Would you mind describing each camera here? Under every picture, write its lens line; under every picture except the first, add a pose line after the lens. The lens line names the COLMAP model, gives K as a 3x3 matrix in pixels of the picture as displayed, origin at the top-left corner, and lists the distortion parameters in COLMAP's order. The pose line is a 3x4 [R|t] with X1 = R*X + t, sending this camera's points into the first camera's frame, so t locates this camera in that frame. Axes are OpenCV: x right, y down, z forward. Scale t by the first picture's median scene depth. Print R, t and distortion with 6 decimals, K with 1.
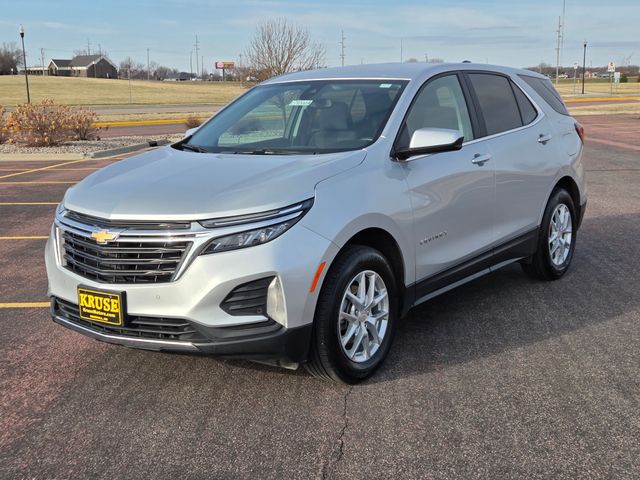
lens RADIAL K [[818.5, 0, 320.0], [0, 818.5, 240.0], [0, 0, 1]] dist [0.080185, -0.038800]
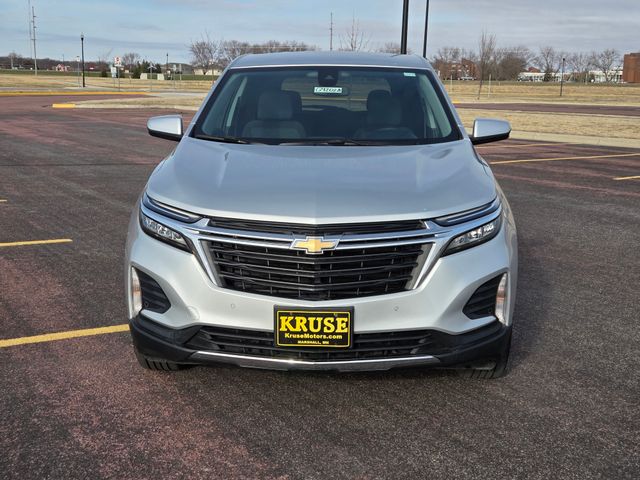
lens RADIAL K [[818.5, 0, 320.0], [0, 818.5, 240.0], [0, 0, 1]] dist [0.080185, -0.038800]
pose [[0.846727, -0.069565, 0.527461, -0.704453], [0.064777, 0.997519, 0.027574, -0.032282], [-0.528070, 0.010819, 0.849132, 0.291548]]
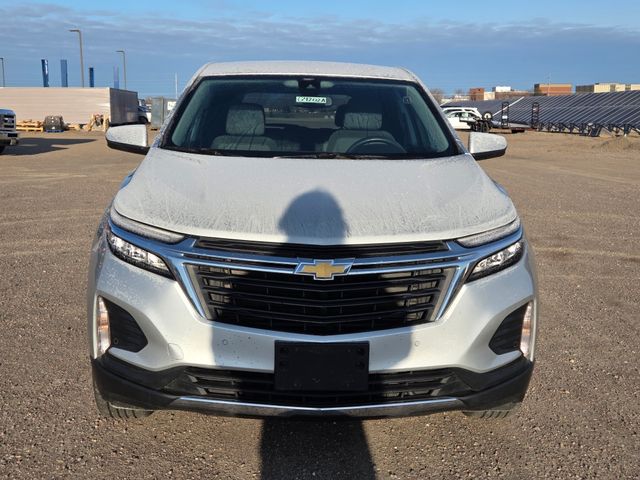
lens RADIAL K [[818.5, 0, 320.0], [0, 818.5, 240.0], [0, 0, 1]] dist [0.080185, -0.038800]
pose [[0.794164, -0.049573, 0.605678, -0.701768], [0.065502, 0.997844, -0.004216, -0.027493], [-0.604163, 0.043021, 0.795698, 0.438550]]
